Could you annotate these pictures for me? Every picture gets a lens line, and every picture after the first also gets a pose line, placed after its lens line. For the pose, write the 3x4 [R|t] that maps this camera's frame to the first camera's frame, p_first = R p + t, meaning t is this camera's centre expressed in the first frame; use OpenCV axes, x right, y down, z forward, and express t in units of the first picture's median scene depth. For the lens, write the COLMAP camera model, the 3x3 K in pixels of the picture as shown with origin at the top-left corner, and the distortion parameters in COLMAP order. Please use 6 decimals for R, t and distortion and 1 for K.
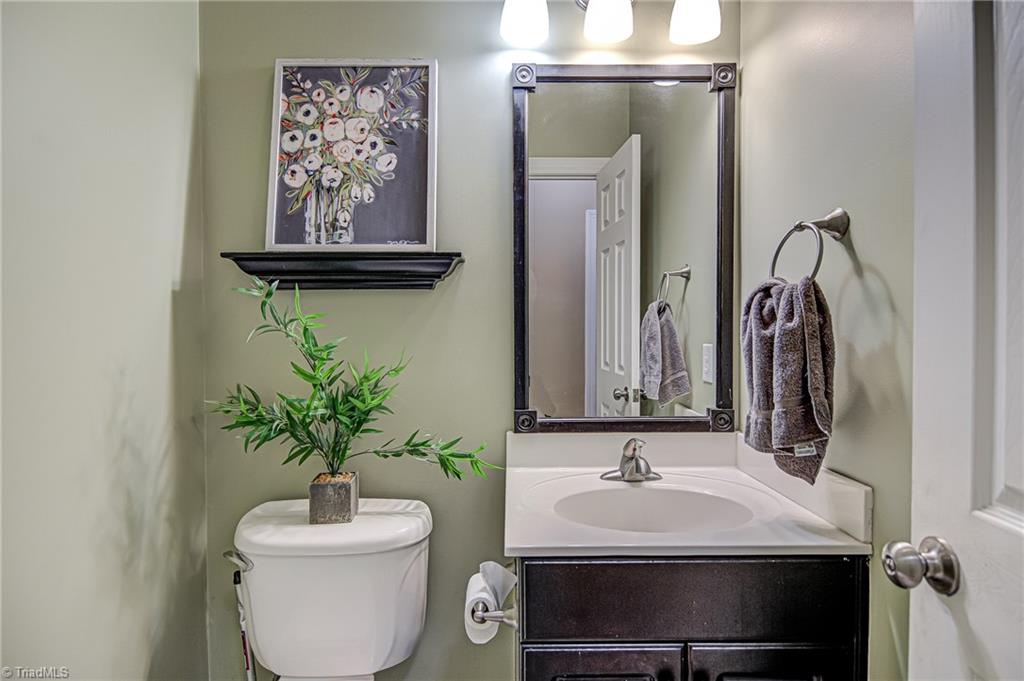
lens RADIAL K [[537.7, 0, 513.2], [0, 537.7, 332.3], [0, 0, 1]] dist [0.012148, -0.007429]
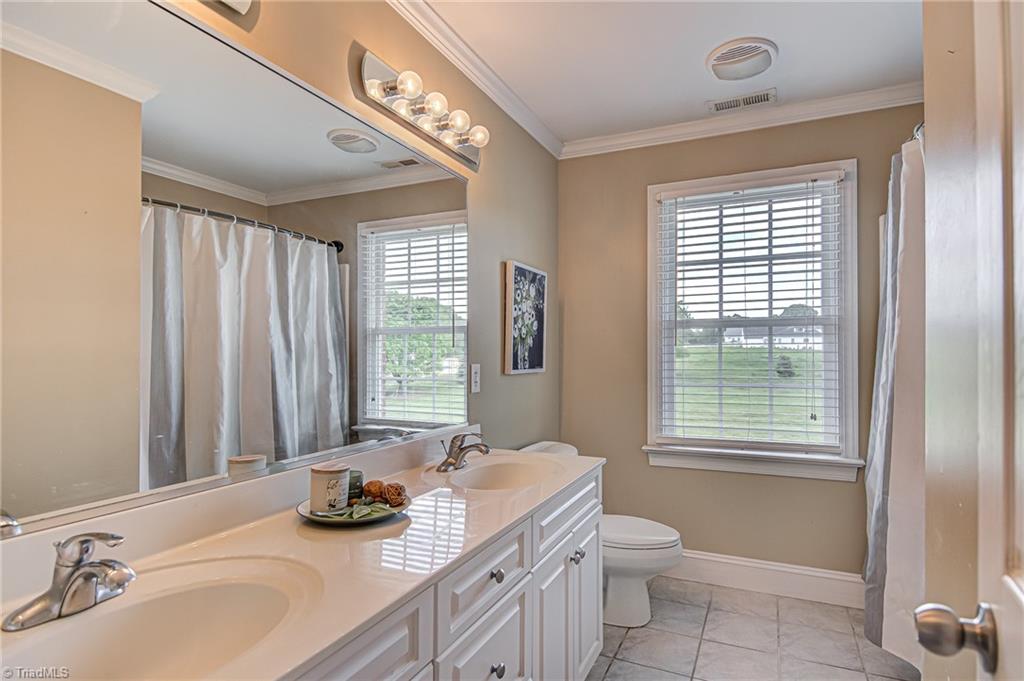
lens RADIAL K [[537.7, 0, 514.3], [0, 537.7, 347.4], [0, 0, 1]] dist [0.012148, -0.007429]
pose [[0.416942, 0.003530, 0.908926, -1.943393], [0.015552, 0.999818, -0.011017, -0.219770], [-0.908800, 0.018729, 0.416812, 0.299440]]
